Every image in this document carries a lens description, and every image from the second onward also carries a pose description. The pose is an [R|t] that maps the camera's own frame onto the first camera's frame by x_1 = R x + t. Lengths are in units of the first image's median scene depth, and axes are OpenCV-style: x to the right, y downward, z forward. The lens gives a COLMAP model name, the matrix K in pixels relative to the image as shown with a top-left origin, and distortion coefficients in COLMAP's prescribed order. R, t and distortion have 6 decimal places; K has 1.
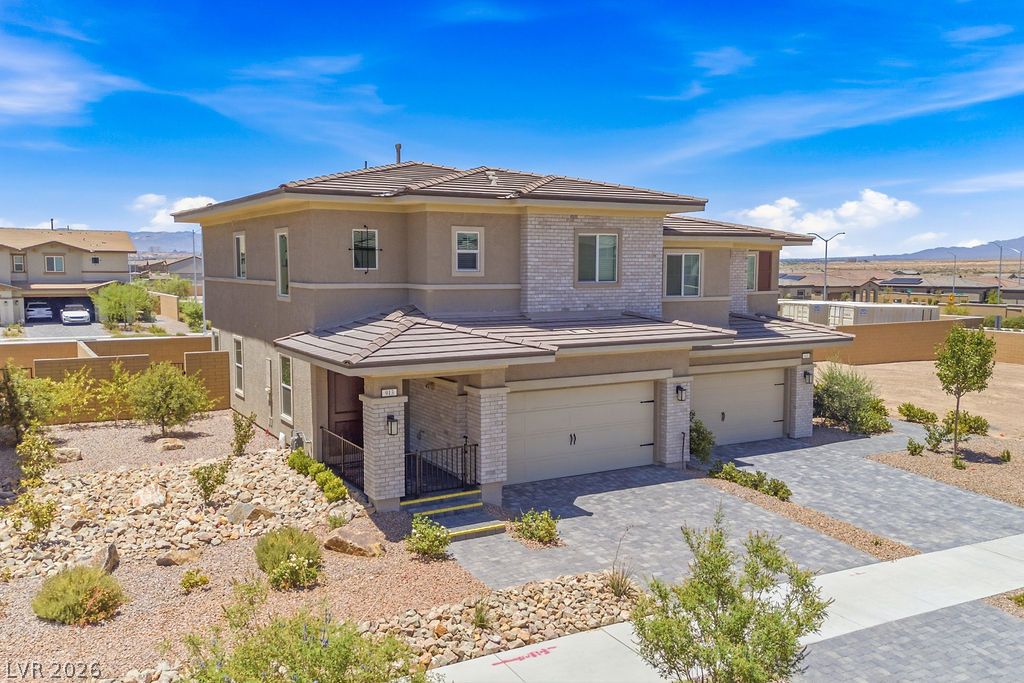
lens RADIAL K [[842.9, 0, 508.2], [0, 842.9, 355.5], [0, 0, 1]] dist [0.071541, 0.000790]
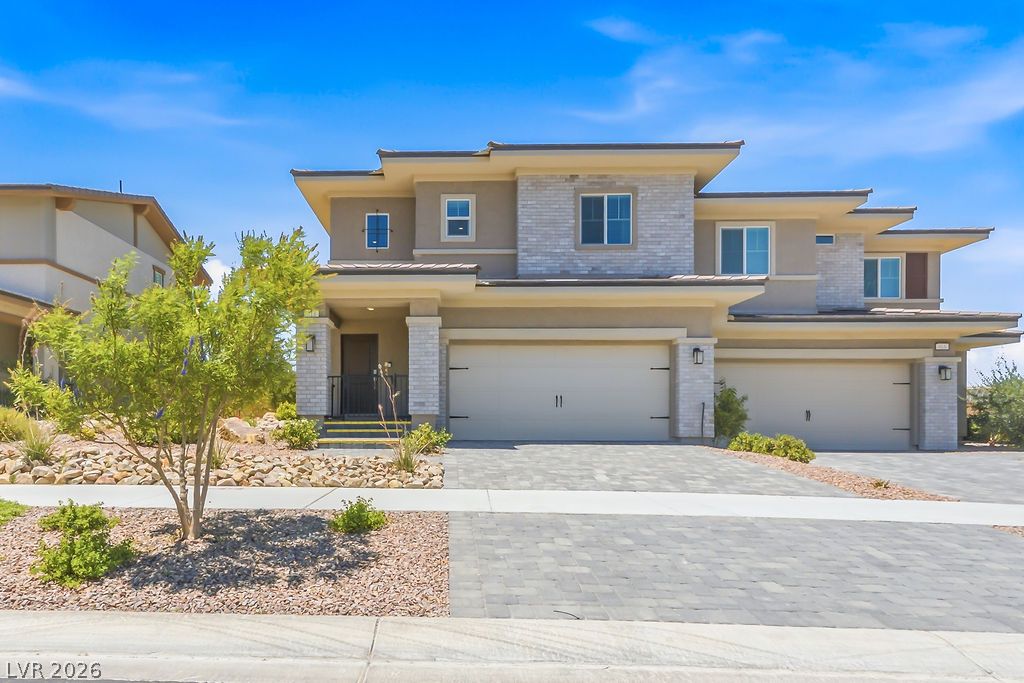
lens RADIAL K [[639.8, 0, 428.3], [0, 639.8, 427.0], [0, 0, 1]] dist [0.001285, 0.000878]
pose [[0.854075, 0.005466, -0.520121, 0.325610], [-0.057179, 0.994871, -0.083438, 0.197215], [0.516997, 0.101003, 0.850007, 0.324276]]
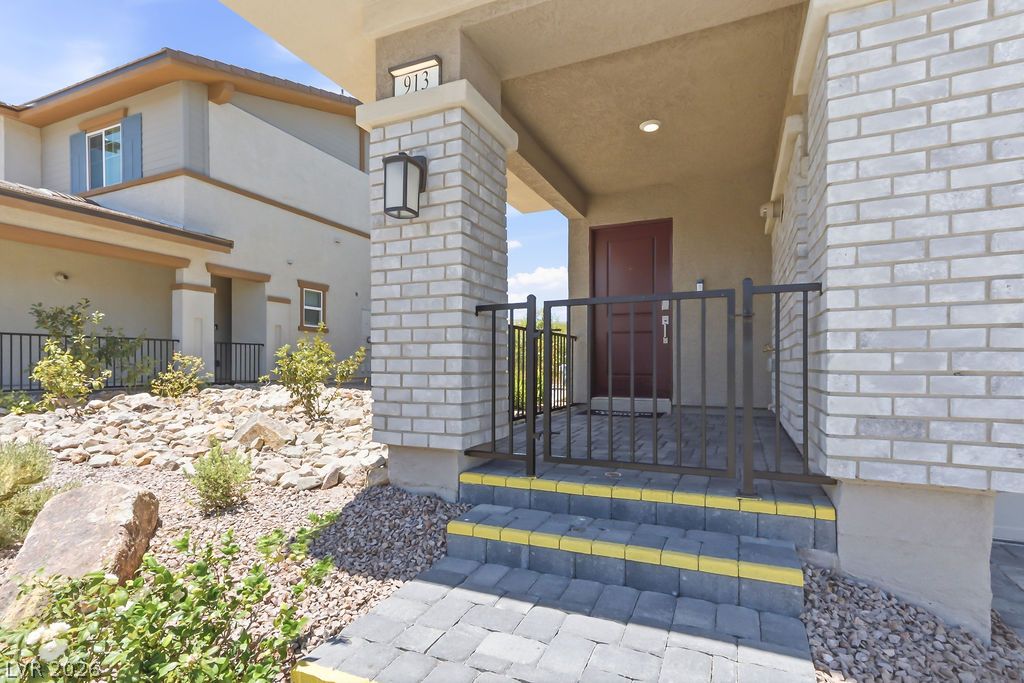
lens RADIAL K [[503.8, 0, 512.4], [0, 503.8, 367.9], [0, 0, 1]] dist [0.014900, 0.000010]
pose [[0.589846, 0.005434, -0.807498, 0.016959], [-0.084434, 0.994911, -0.054980, 0.120689], [0.803090, 0.100610, 0.587303, 0.749983]]
